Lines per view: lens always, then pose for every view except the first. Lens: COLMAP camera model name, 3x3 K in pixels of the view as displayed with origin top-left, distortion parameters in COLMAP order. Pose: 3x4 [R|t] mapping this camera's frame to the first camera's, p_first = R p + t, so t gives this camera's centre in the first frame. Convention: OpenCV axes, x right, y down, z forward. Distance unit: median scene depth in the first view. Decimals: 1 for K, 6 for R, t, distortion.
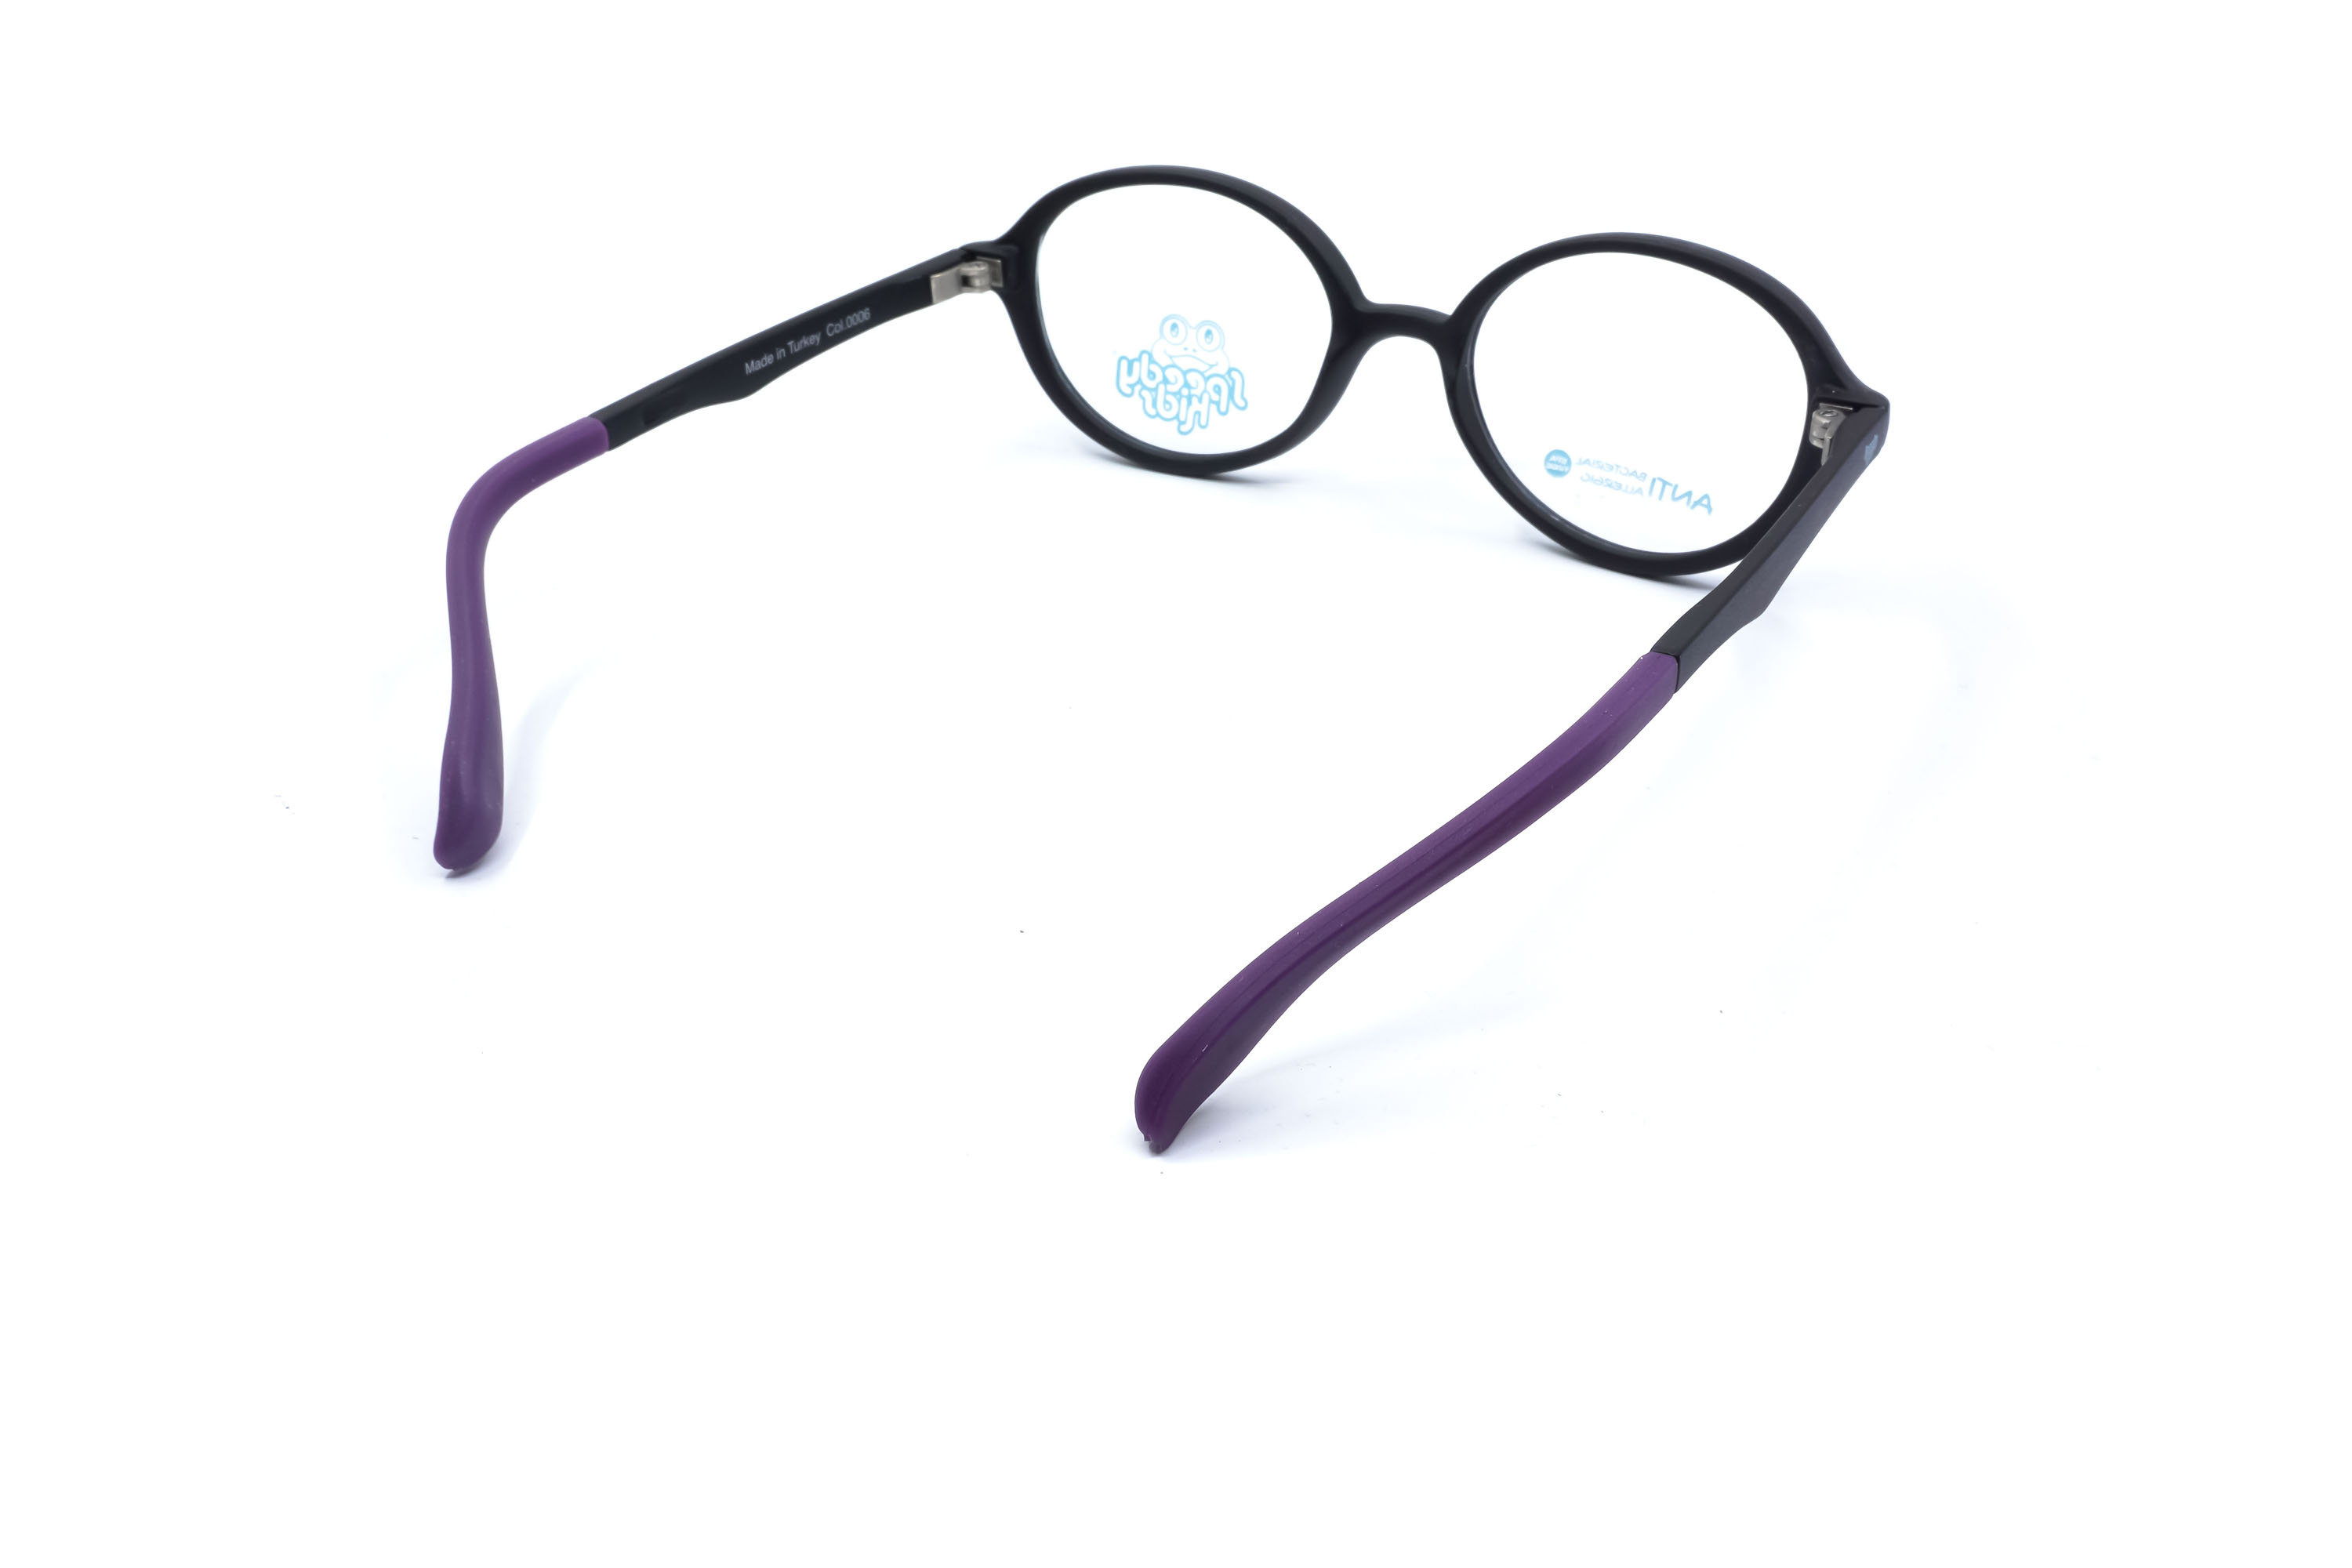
lens RADIAL K [[2444.1, 0, 1165.9], [0, 2444.1, 782.9], [0, 0, 1]] dist [0.034104, 0.000000]
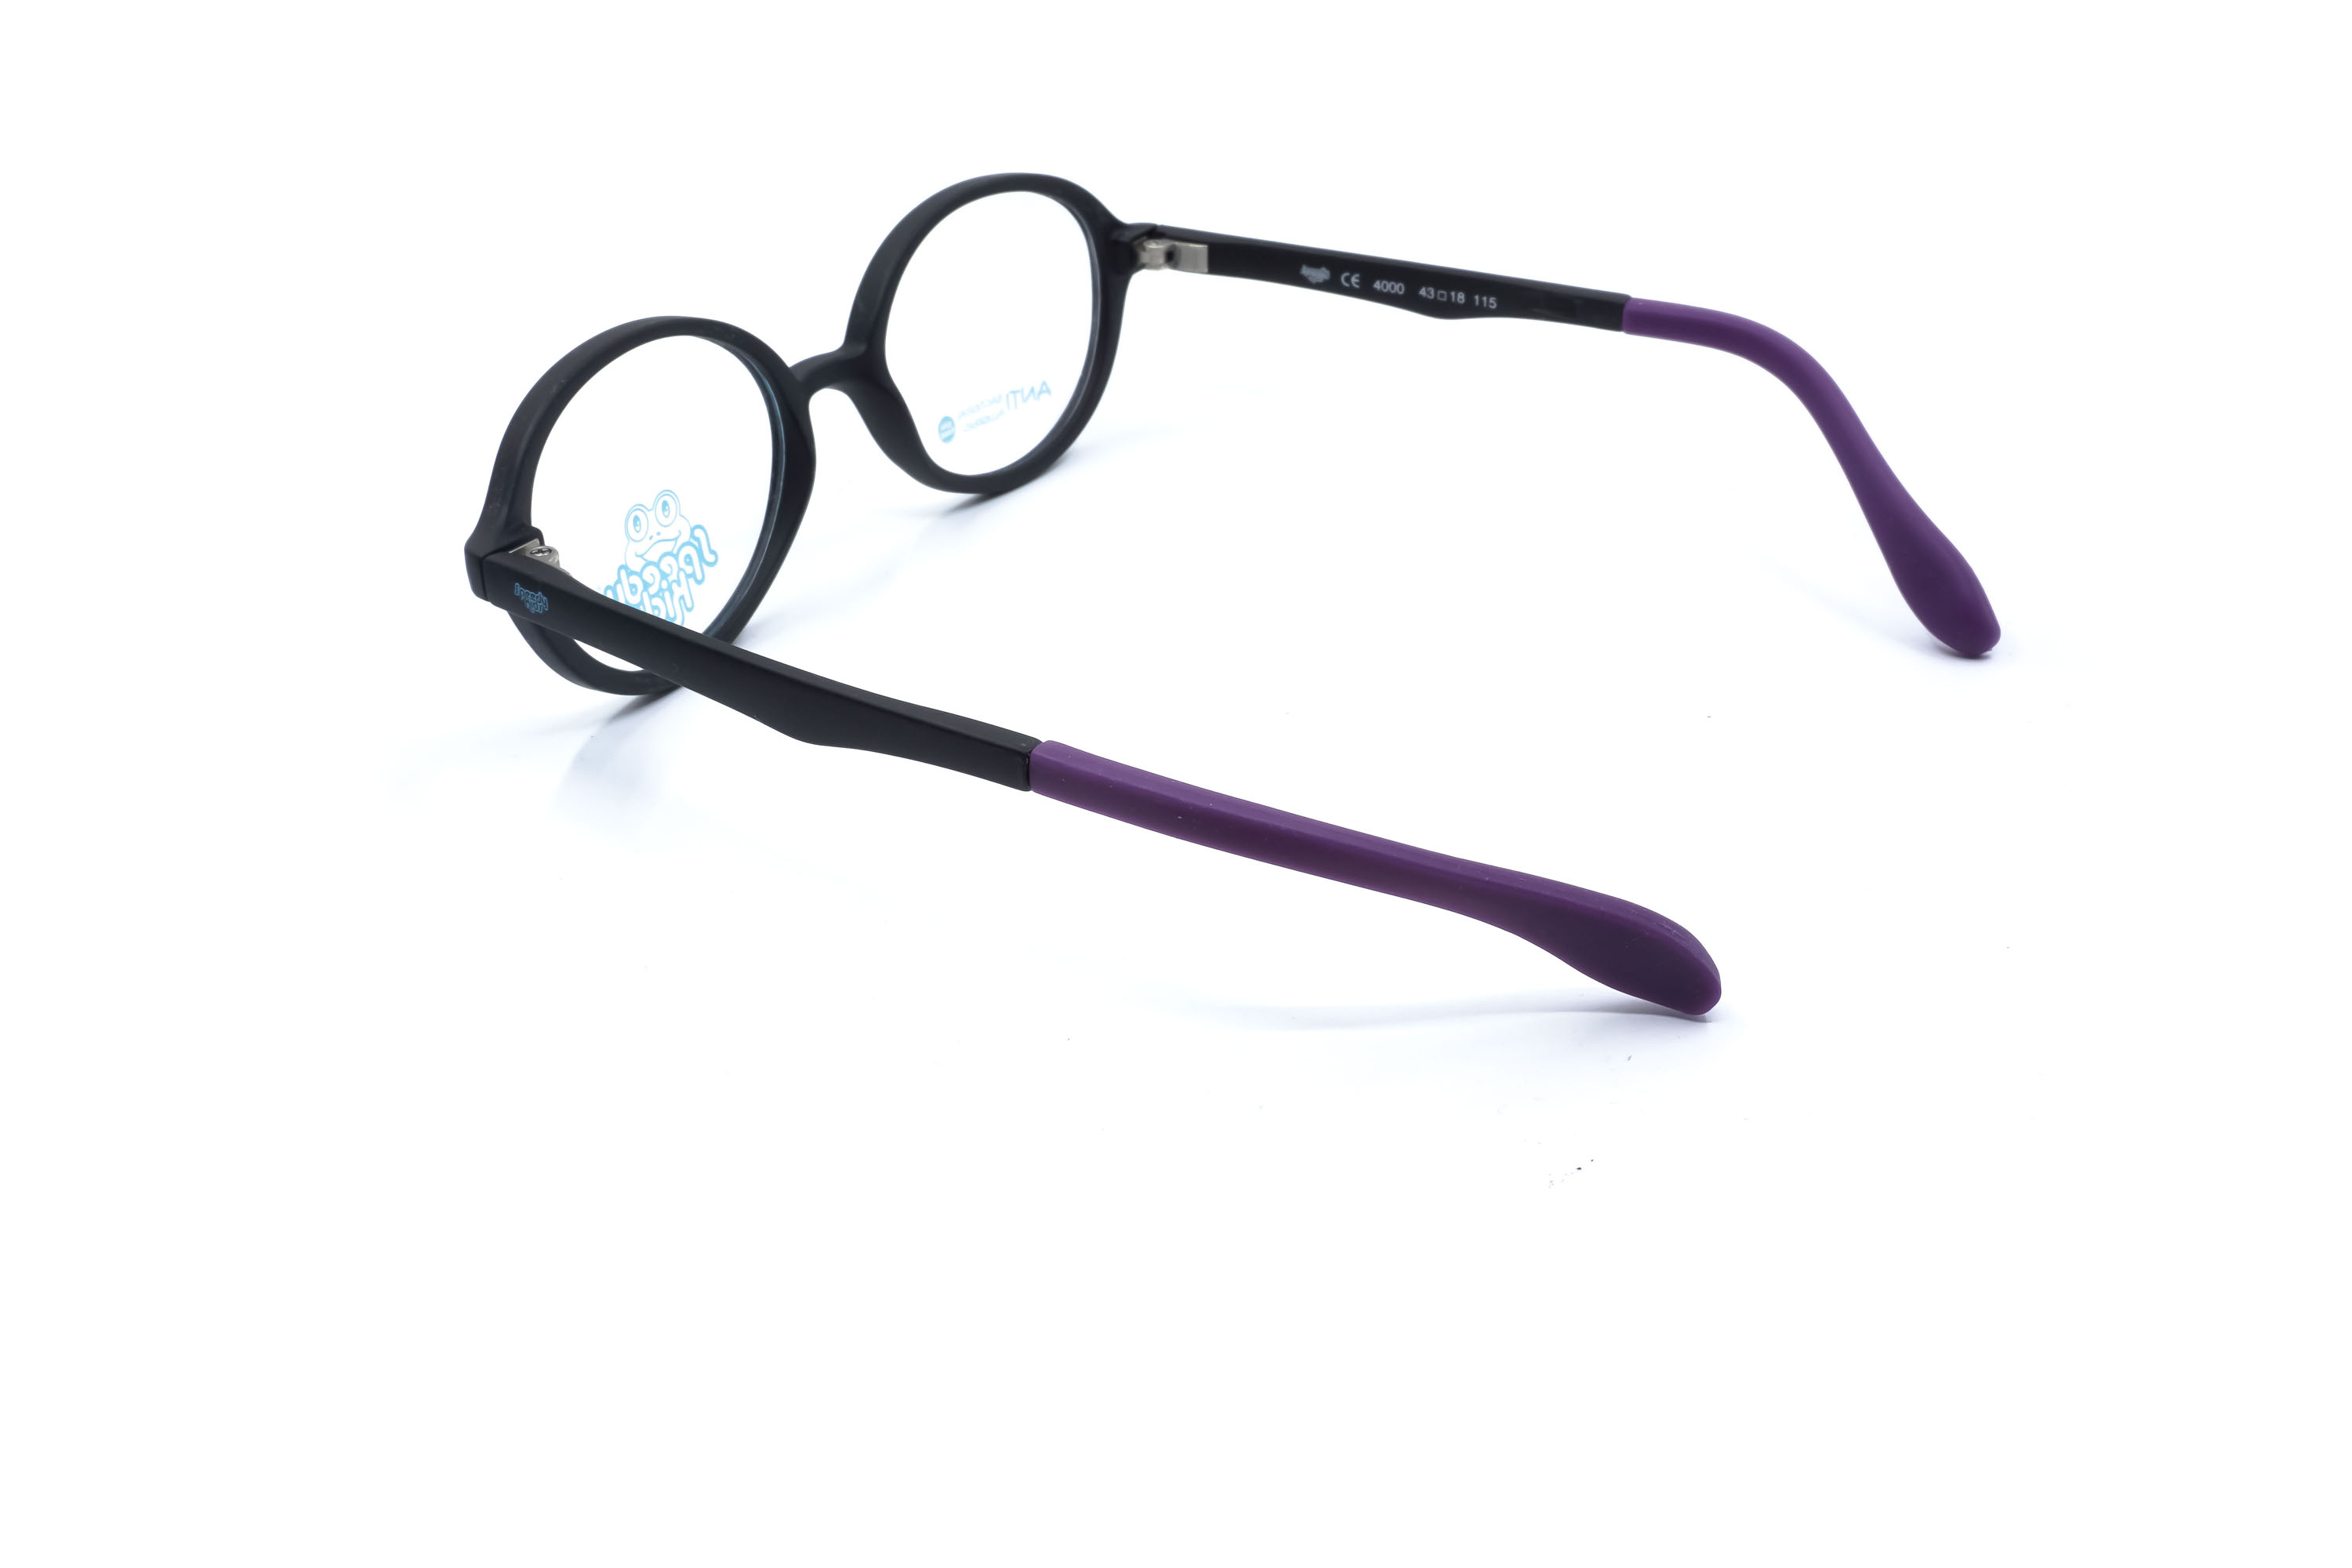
lens RADIAL K [[2444.1, 0, 1177.7], [0, 2444.1, 785.6], [0, 0, 1]] dist [0.034104, 0.000000]
pose [[-0.010633, -0.464249, 0.885641, -0.784842], [0.517685, 0.755200, 0.402088, -0.359208], [-0.855505, 0.462758, 0.232304, 0.687542]]
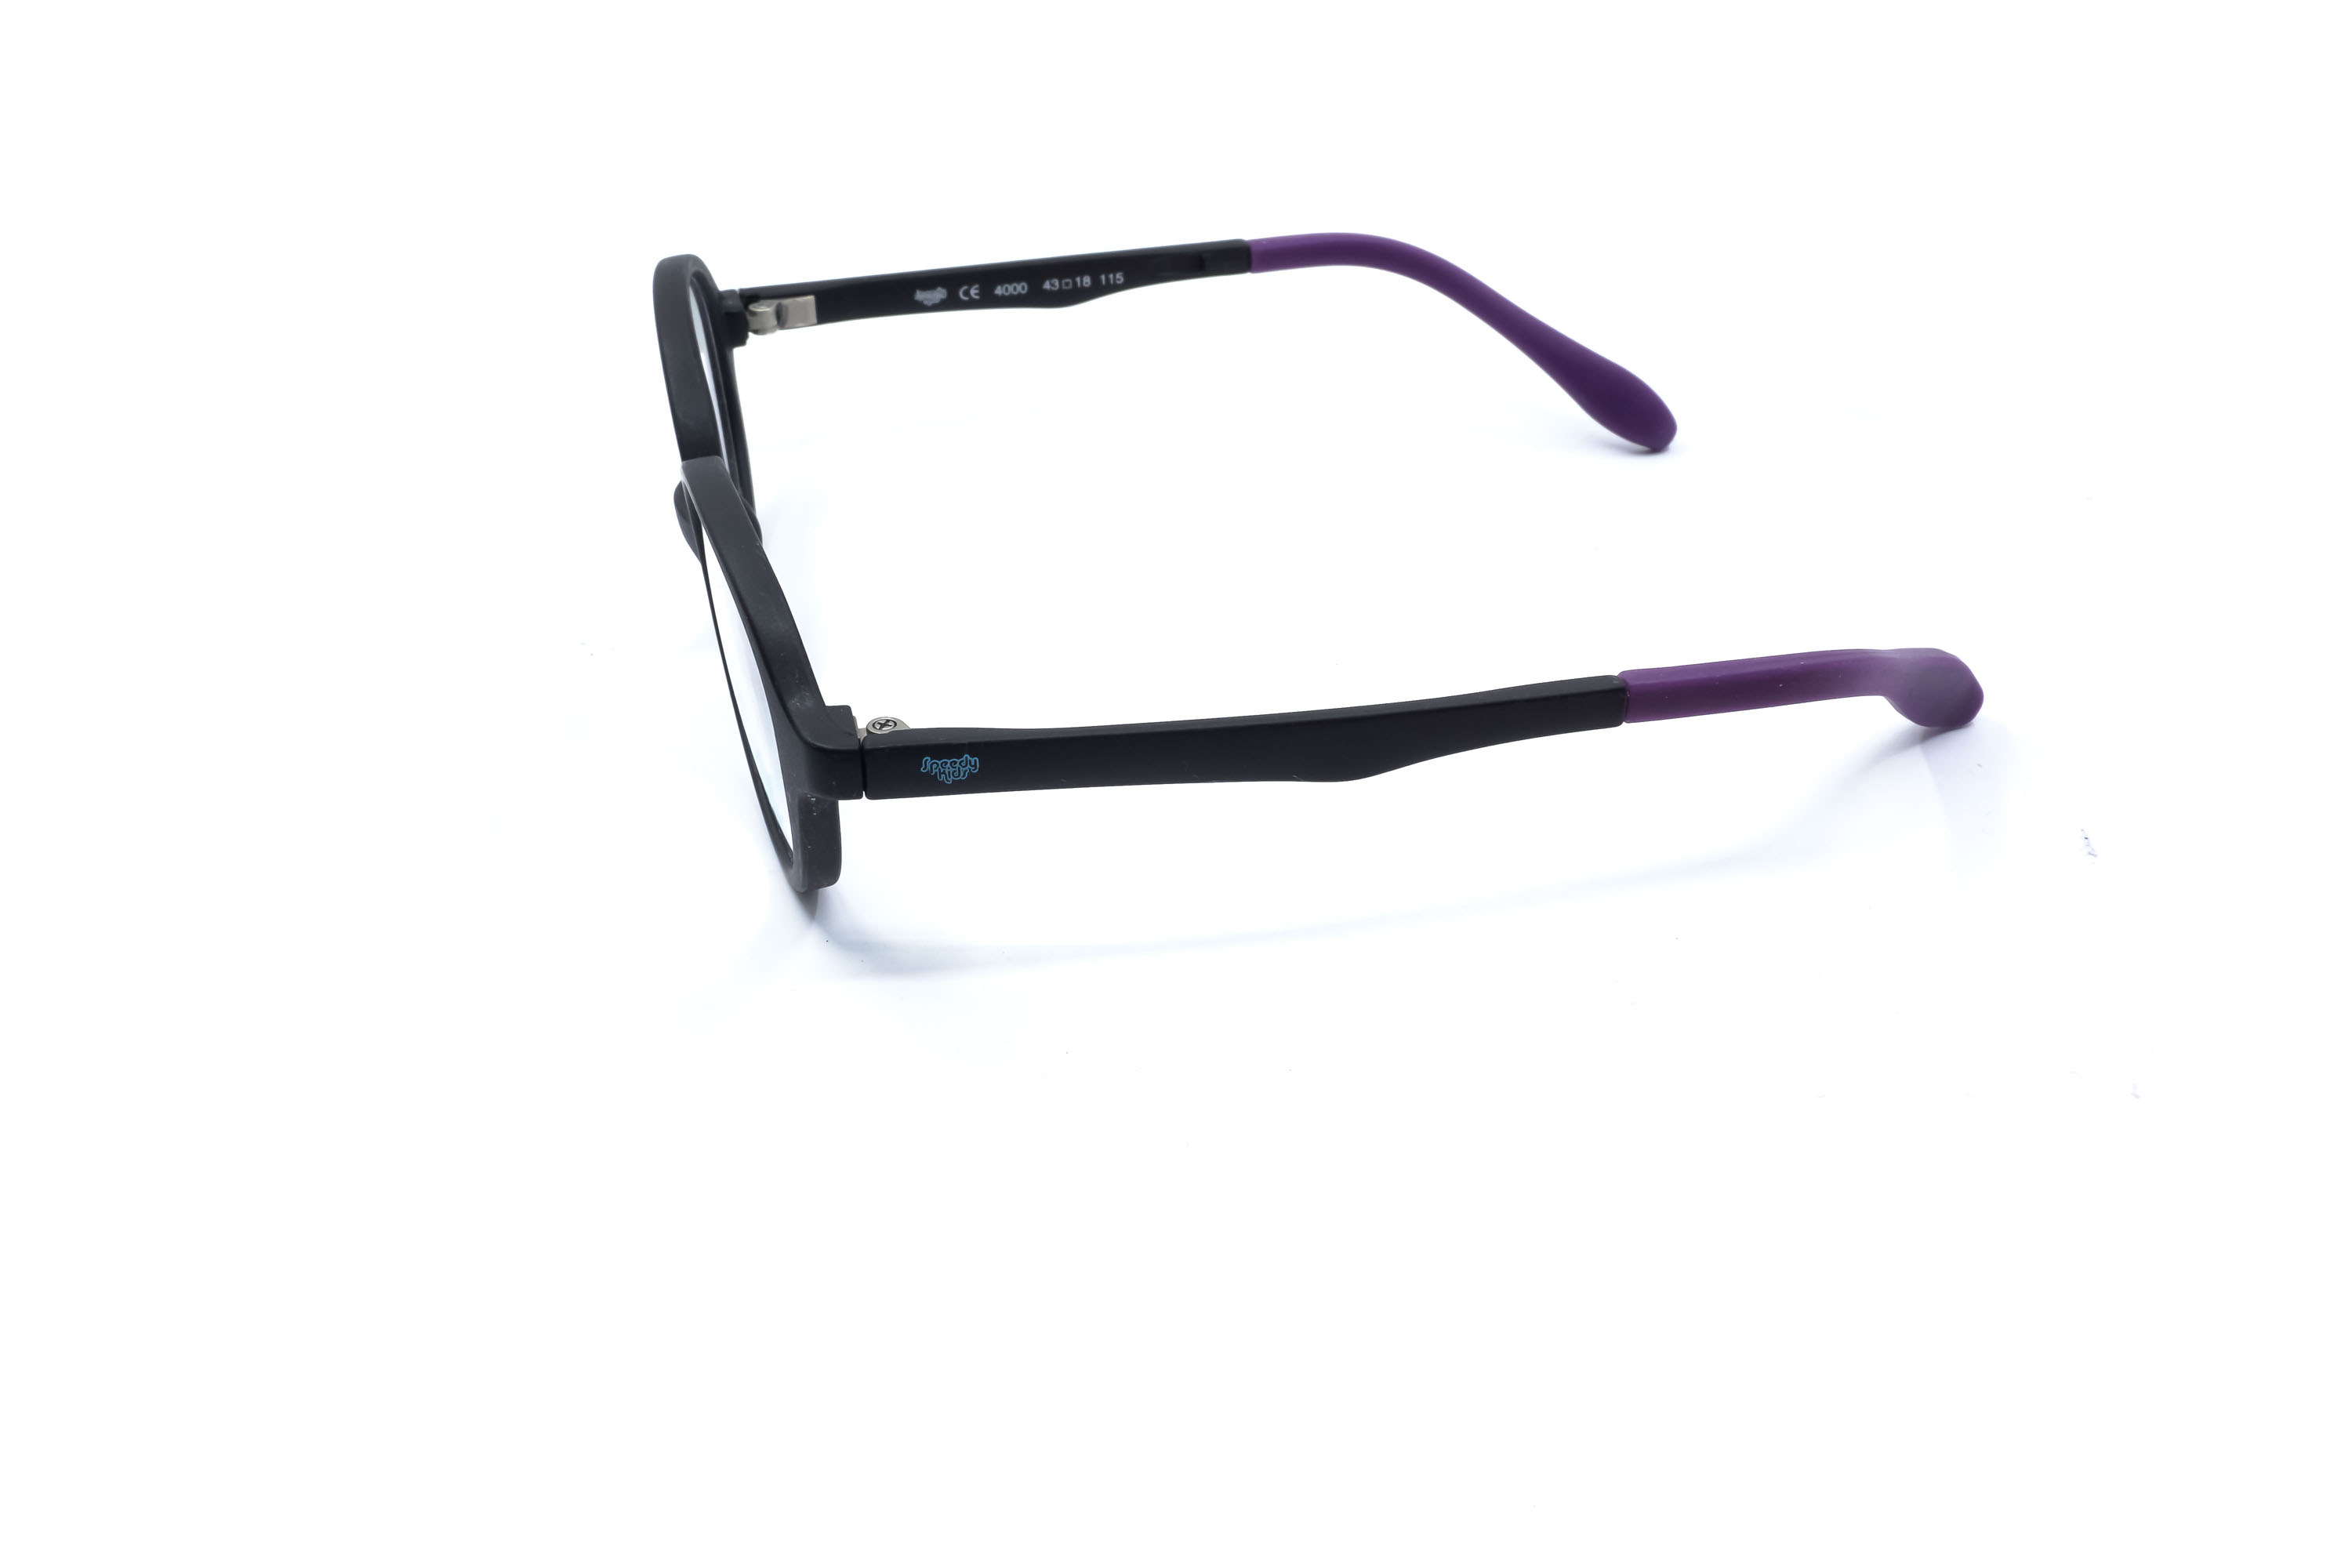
lens RADIAL K [[2444.1, 0, 1175.5], [0, 2444.1, 783.3], [0, 0, 1]] dist [0.034104, 0.000000]
pose [[-0.721257, -0.303163, 0.622800, -0.547590], [0.381160, 0.577049, 0.722309, -0.649008], [-0.578364, 0.758358, -0.300648, 1.165410]]
